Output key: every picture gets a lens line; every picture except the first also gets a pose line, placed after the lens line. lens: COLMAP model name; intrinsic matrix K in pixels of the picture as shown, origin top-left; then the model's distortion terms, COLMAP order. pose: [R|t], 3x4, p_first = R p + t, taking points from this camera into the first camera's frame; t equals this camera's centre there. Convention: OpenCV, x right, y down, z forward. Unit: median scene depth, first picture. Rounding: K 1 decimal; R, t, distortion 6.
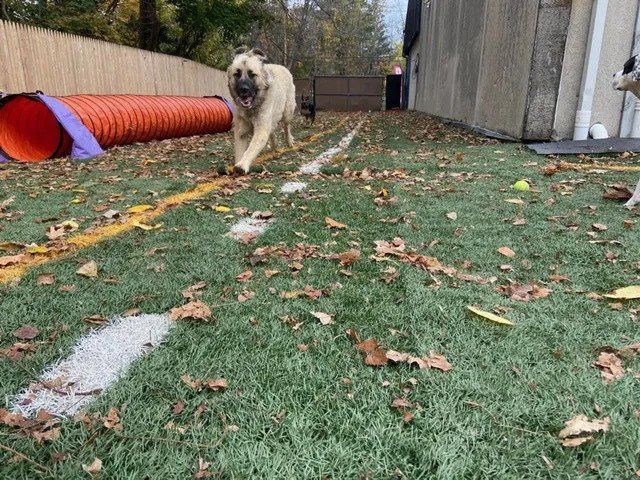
lens RADIAL K [[471.3, 0, 320.0], [0, 471.3, 240.0], [0, 0, 1]] dist [0.072410, -0.075347]
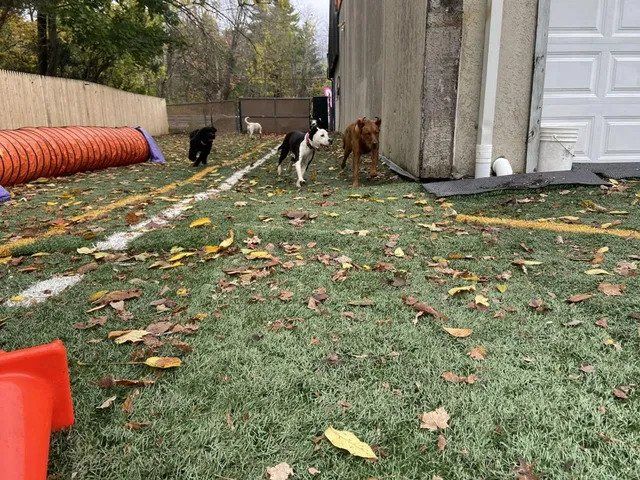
lens RADIAL K [[458.6, 0, 320.0], [0, 458.6, 240.0], [0, 0, 1]] dist [0.119901, -0.144130]
pose [[0.992058, -0.052508, 0.114297, 0.059331], [0.056192, 0.997991, -0.029248, -0.035339], [-0.112531, 0.035439, 0.993016, 0.079029]]
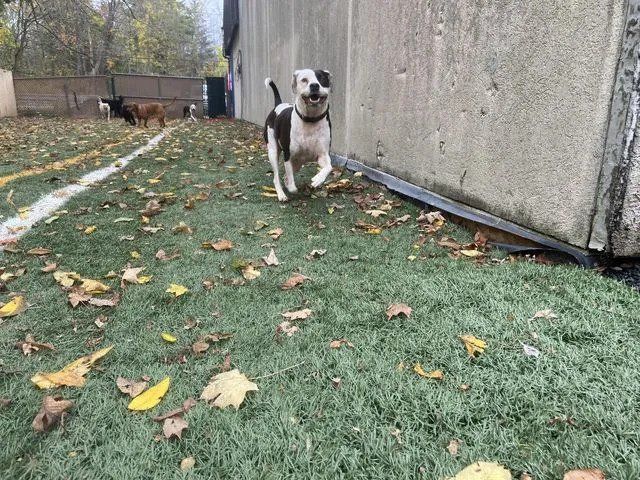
lens RADIAL K [[460.5, 0, 320.8], [0, 460.5, 232.2], [0, 0, 1]] dist [0.121928, -0.149738]
pose [[0.941082, -0.078006, 0.329060, 0.077363], [0.085877, 0.996261, -0.009431, -0.098379], [-0.327094, 0.037134, 0.944262, 0.334058]]
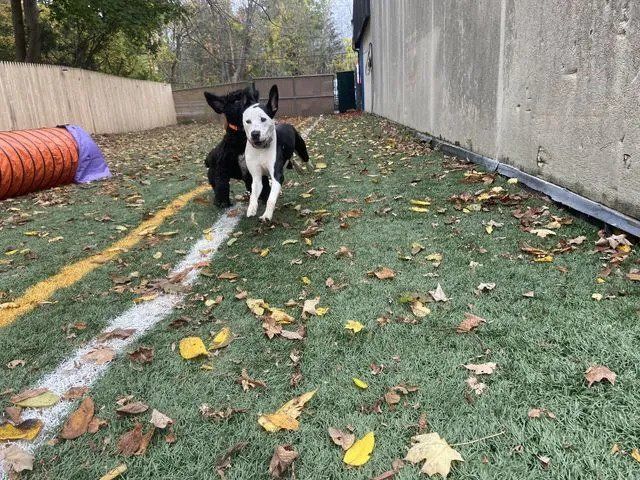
lens RADIAL K [[458.6, 0, 320.0], [0, 458.6, 240.0], [0, 0, 1]] dist [0.119901, -0.144130]
pose [[0.993955, -0.092285, 0.059475, 0.066406], [0.091960, 0.995729, 0.008188, -0.113105], [-0.059977, -0.002669, 0.998196, 0.332957]]
